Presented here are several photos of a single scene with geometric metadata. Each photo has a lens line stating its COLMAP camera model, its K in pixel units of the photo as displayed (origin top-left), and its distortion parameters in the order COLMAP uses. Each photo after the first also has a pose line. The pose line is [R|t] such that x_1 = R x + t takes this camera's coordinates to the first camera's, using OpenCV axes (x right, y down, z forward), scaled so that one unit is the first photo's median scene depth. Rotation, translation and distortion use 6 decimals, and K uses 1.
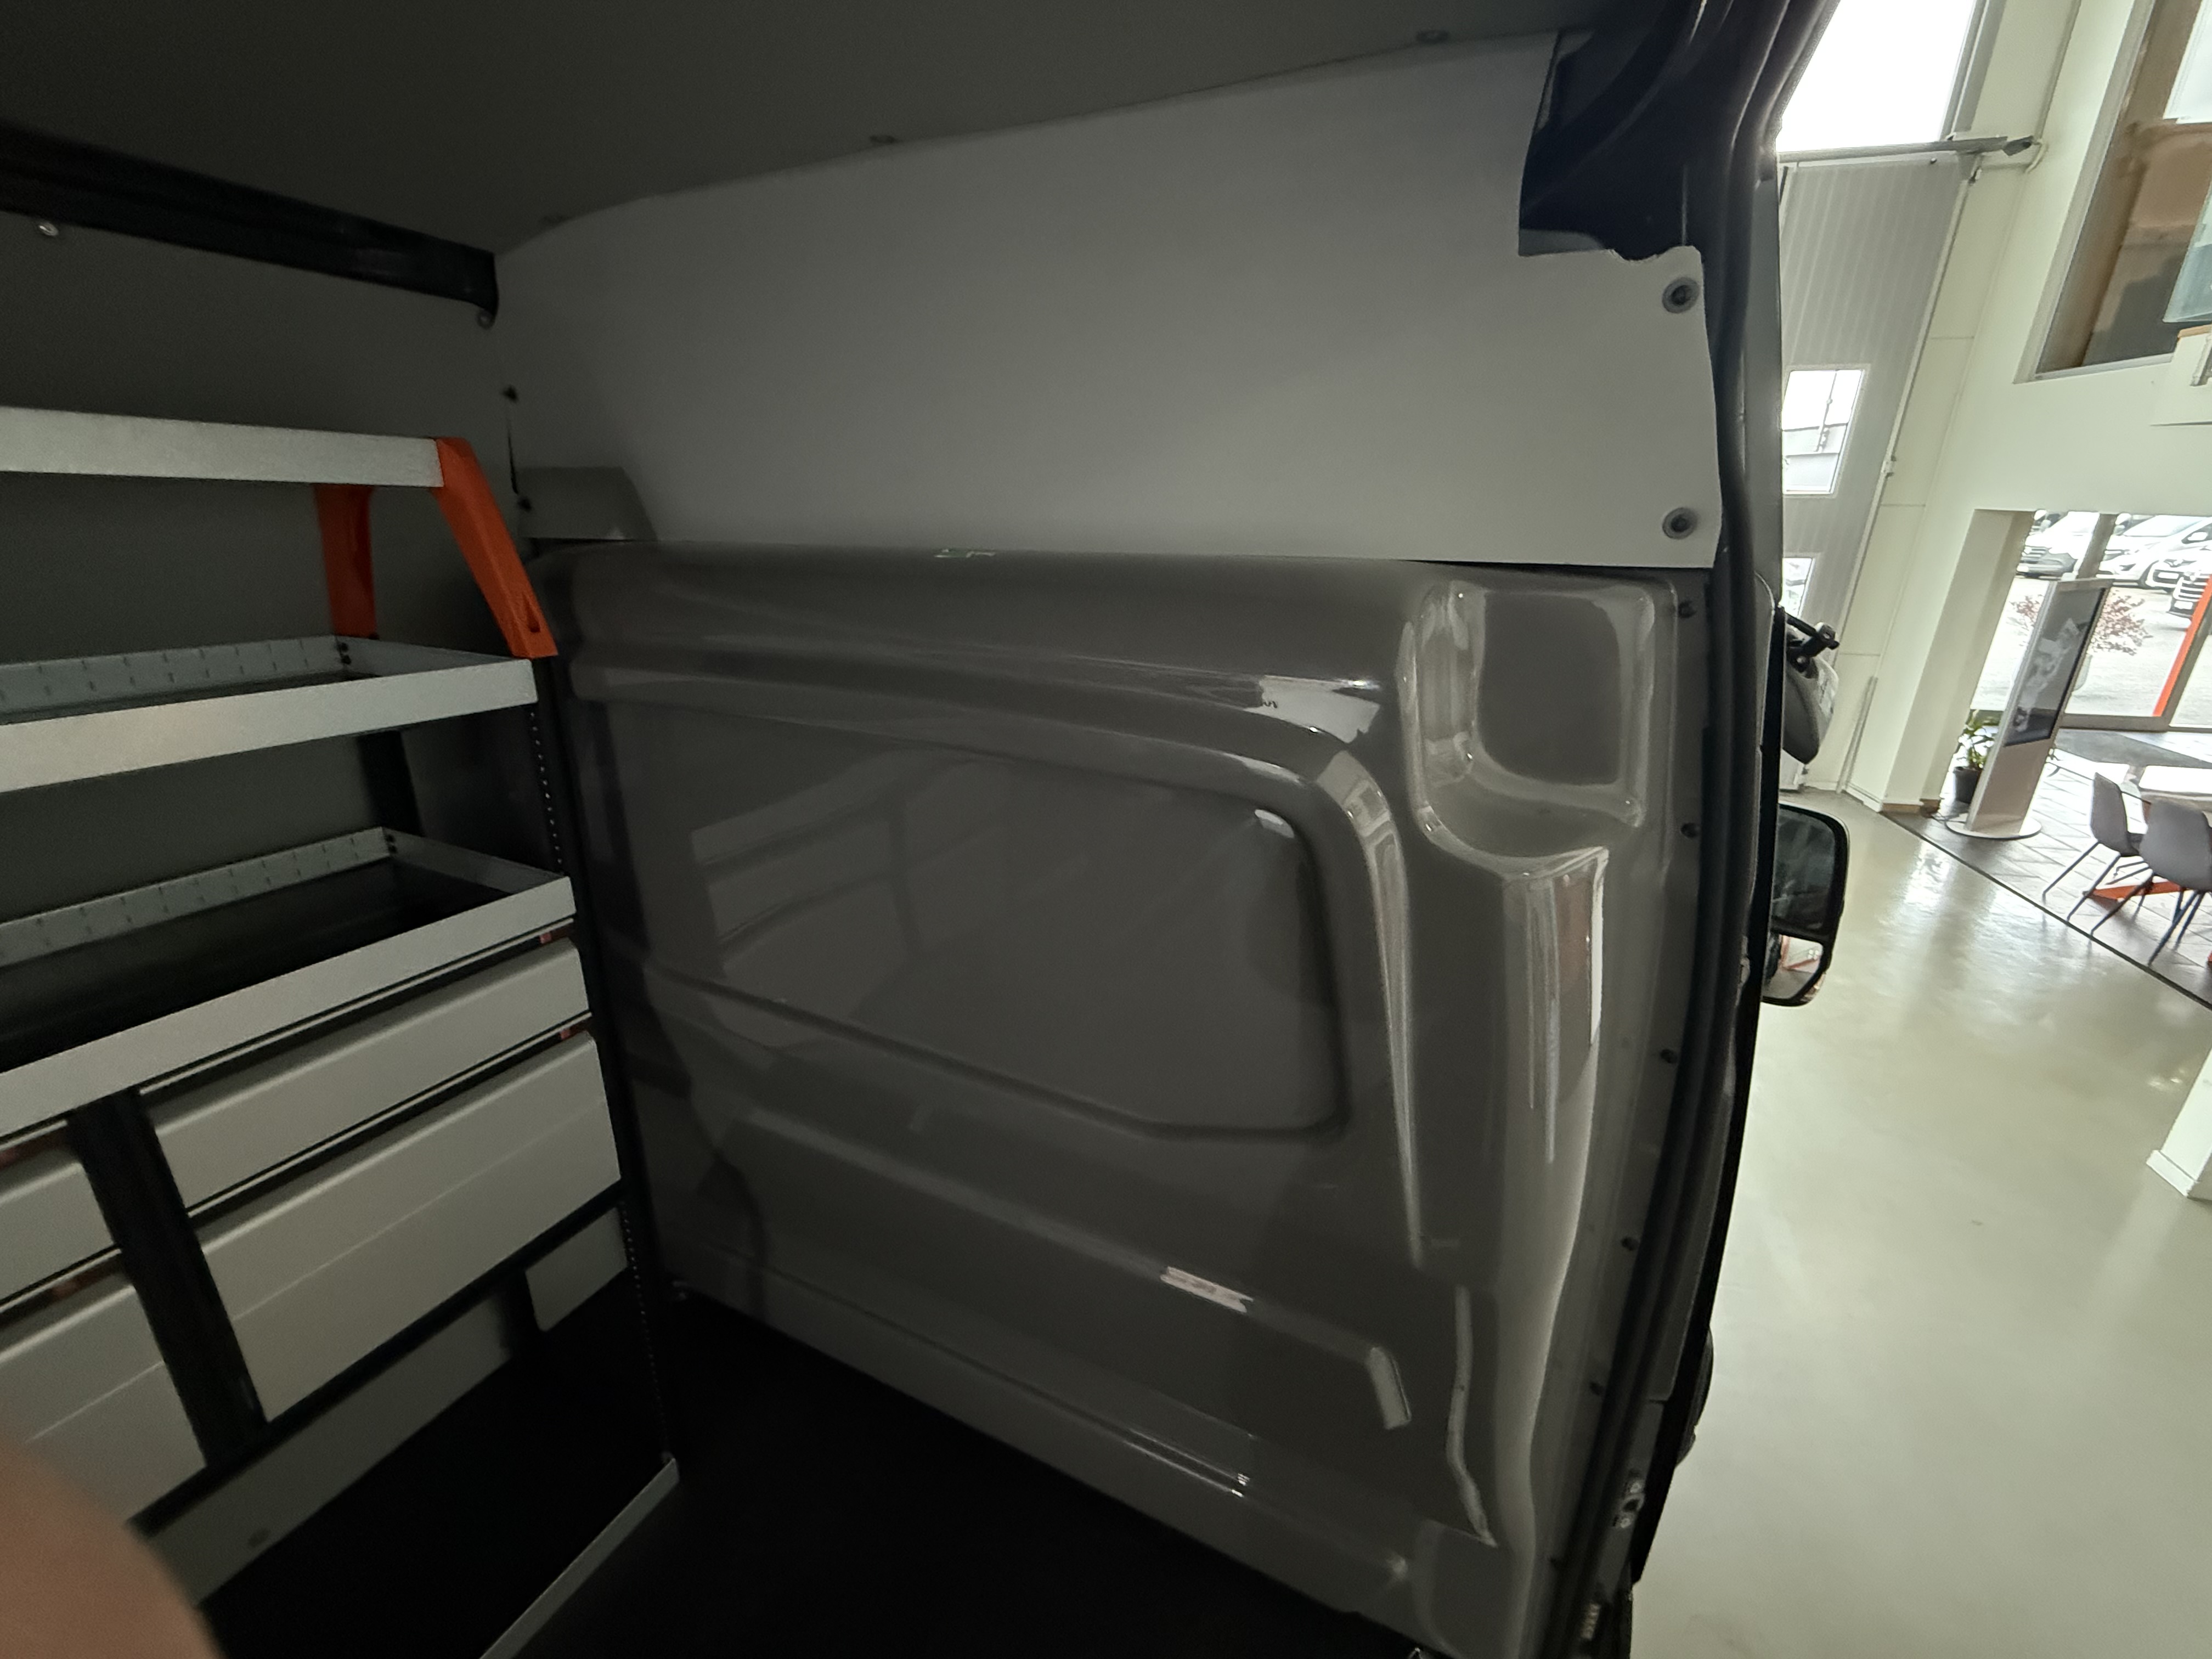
lens RADIAL K [[923.4, 0, 1106.0], [0, 923.4, 829.5], [0, 0, 1]] dist [-0.003615, -0.000143]
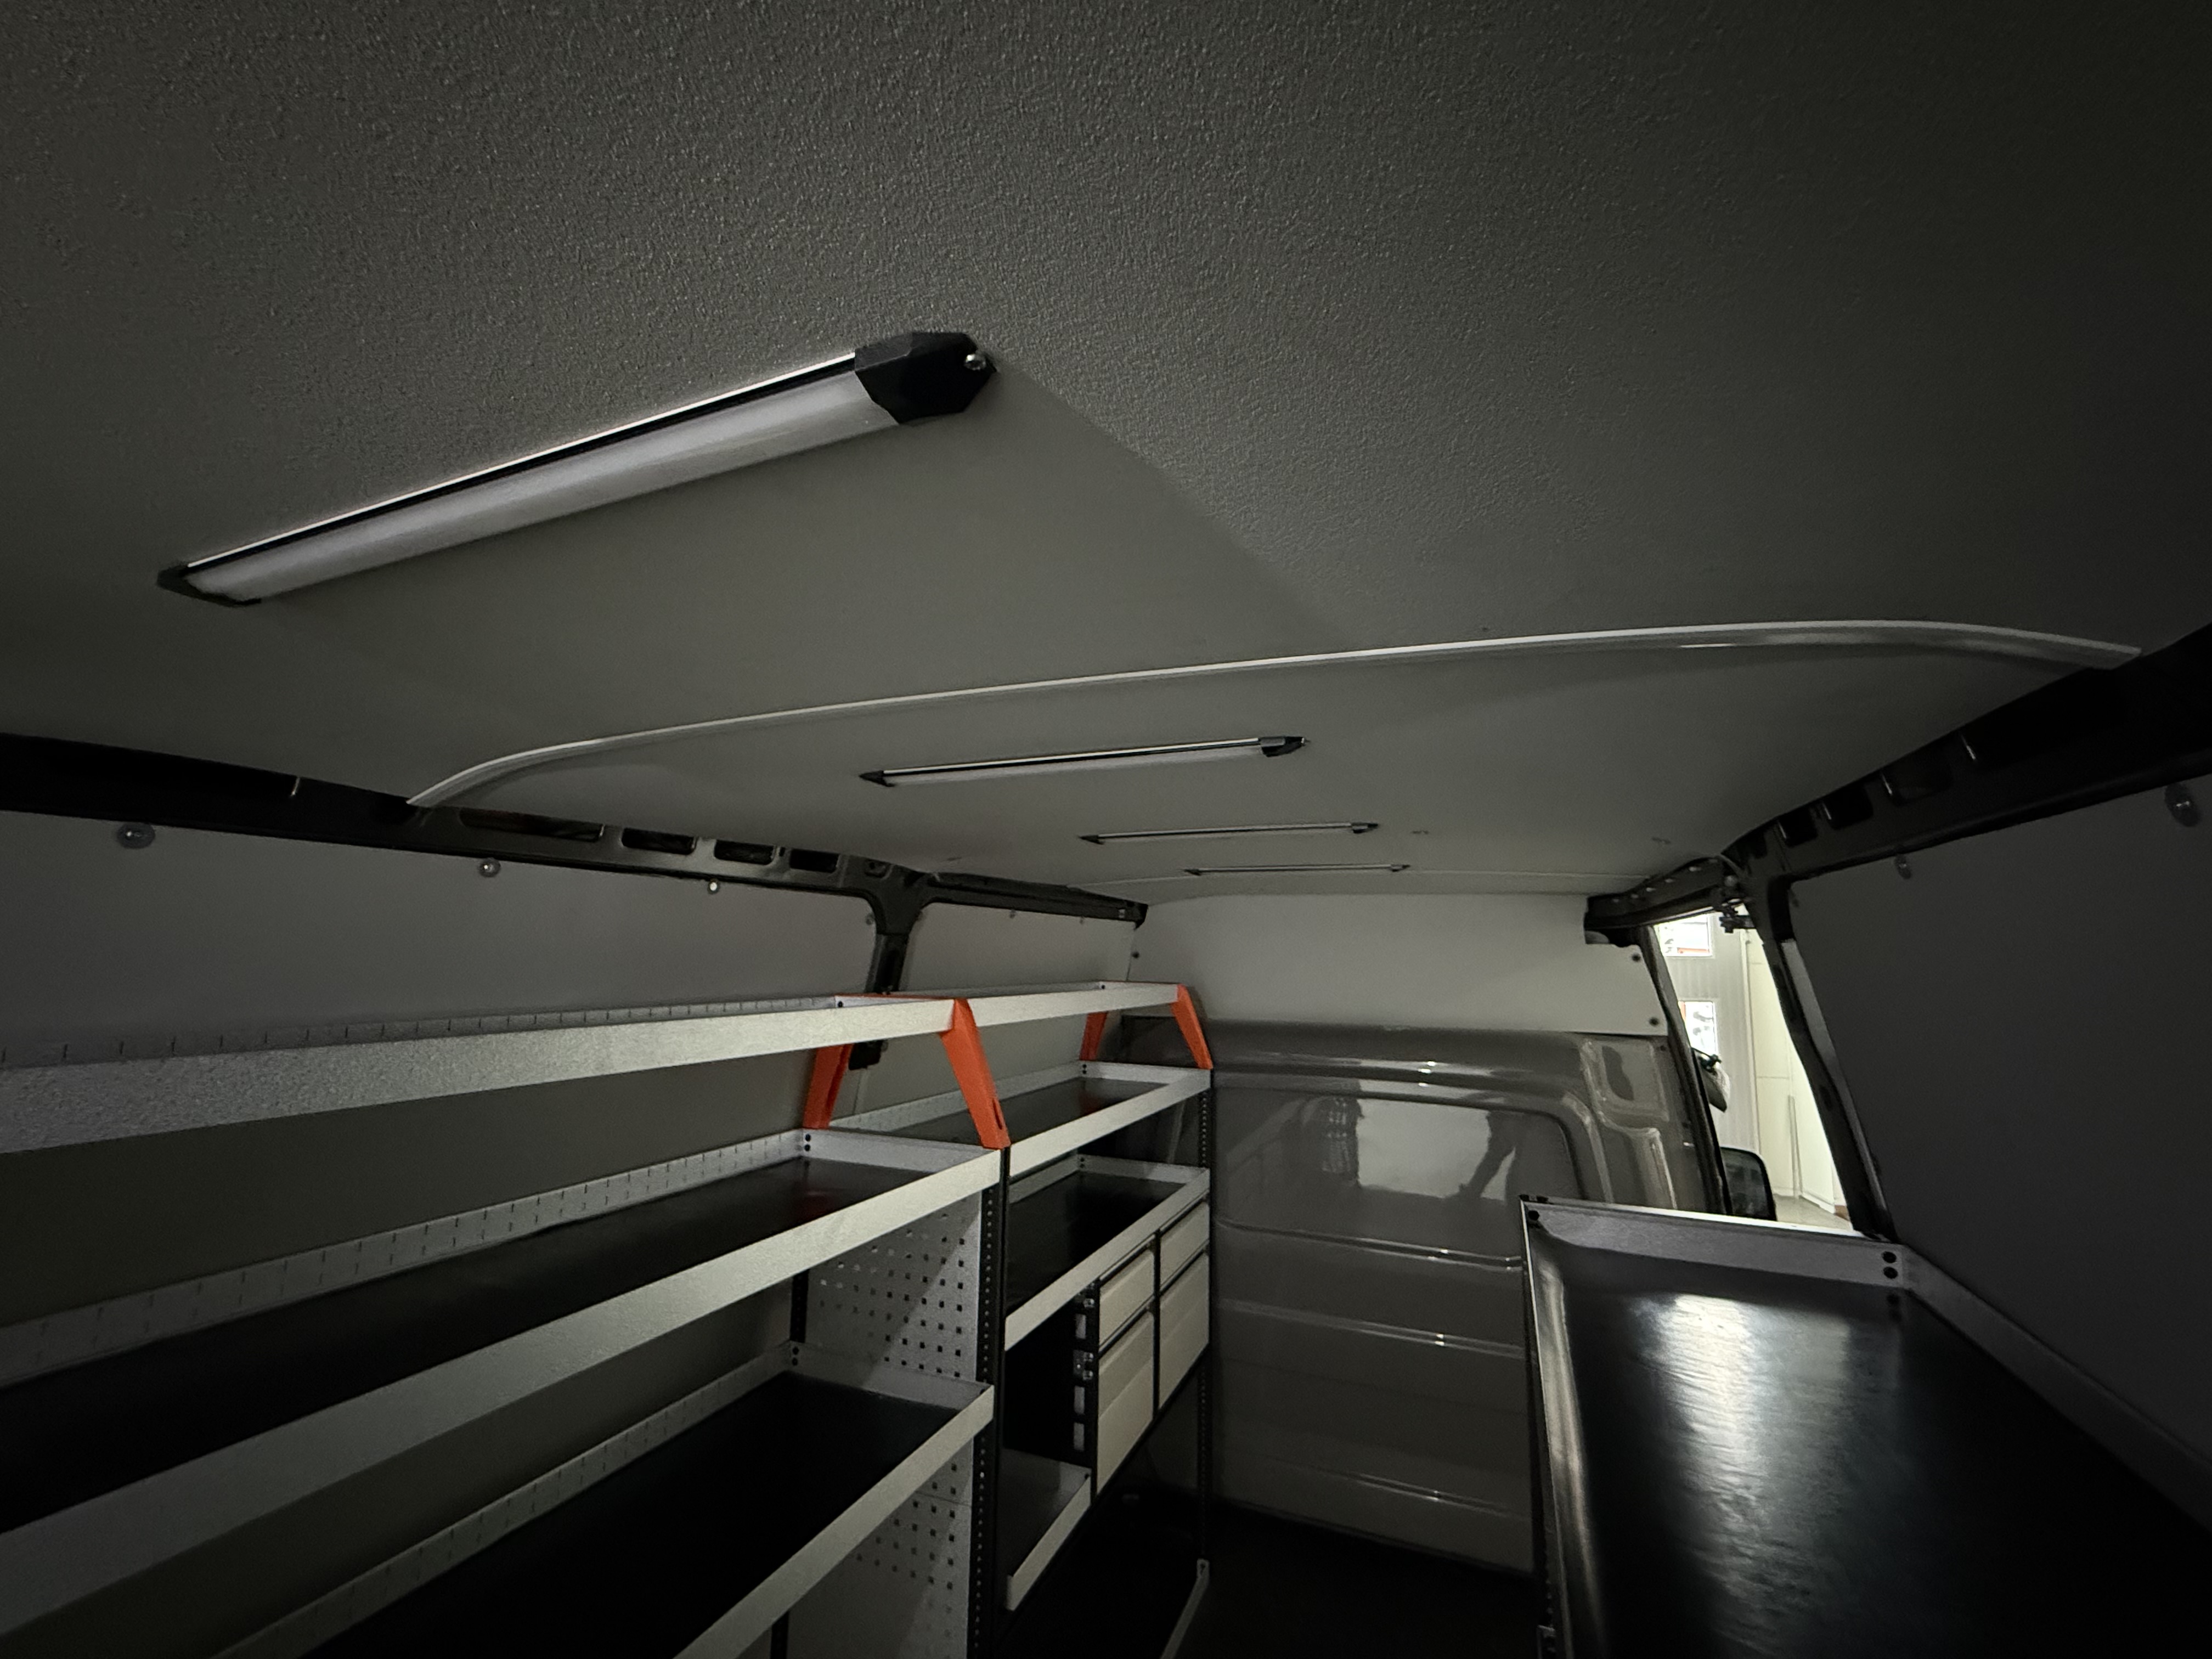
lens RADIAL K [[923.4, 0, 1106.0], [0, 923.4, 829.5], [0, 0, 1]] dist [-0.003615, -0.000143]
pose [[0.998542, 0.007151, 0.053497, -1.032502], [0.017519, 0.894567, -0.446590, 0.334835], [-0.051050, 0.446877, 0.893138, -1.466764]]
